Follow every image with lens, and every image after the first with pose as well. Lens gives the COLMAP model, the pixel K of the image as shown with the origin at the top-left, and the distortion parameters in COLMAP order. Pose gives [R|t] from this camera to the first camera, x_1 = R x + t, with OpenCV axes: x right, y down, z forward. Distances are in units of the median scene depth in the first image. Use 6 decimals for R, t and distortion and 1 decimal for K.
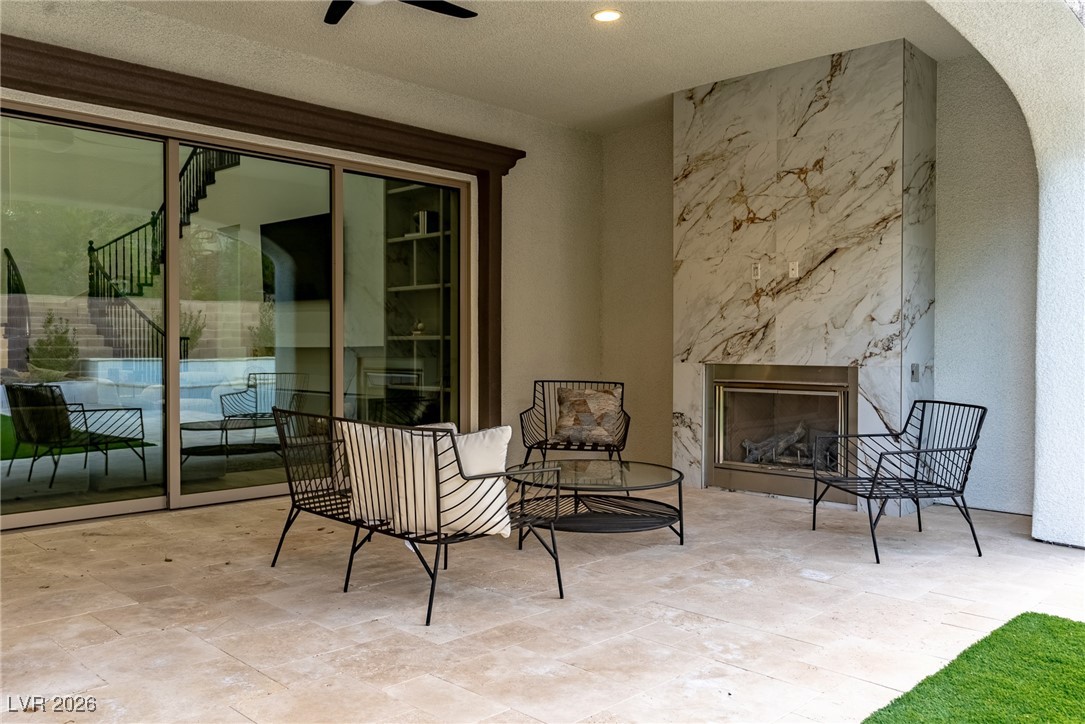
lens RADIAL K [[850.8, 0, 544.4], [0, 850.8, 365.1], [0, 0, 1]] dist [0.009371, -0.004466]
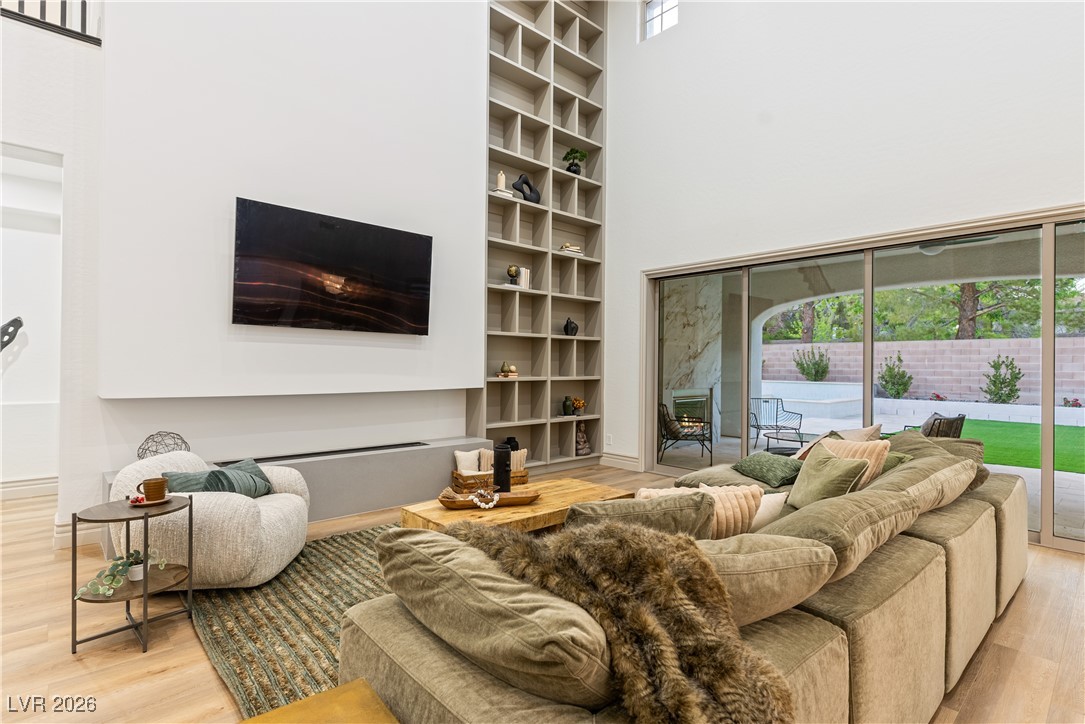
lens RADIAL K [[530.6, 0, 539.5], [0, 530.6, 361.2], [0, 0, 1]] dist [0.003938, -0.001141]
pose [[0.062593, 0.007509, 0.998011, -1.233346], [0.016445, 0.999828, -0.008554, -0.071508], [-0.997904, 0.016947, 0.062459, 1.365863]]
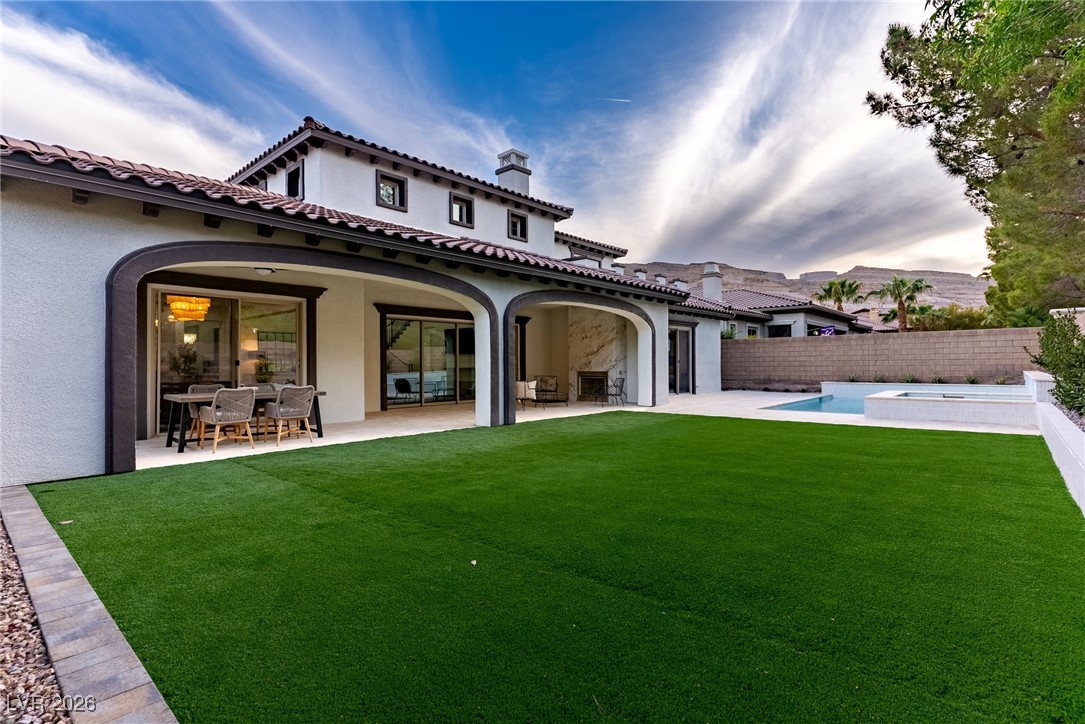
lens RADIAL K [[530.6, 0, 542.6], [0, 530.6, 356.0], [0, 0, 1]] dist [0.003938, -0.001141]
pose [[0.998284, -0.003122, 0.058469, -0.137166], [0.005775, 0.998958, -0.045262, 0.045752], [-0.058266, 0.045522, 0.997263, -1.719331]]
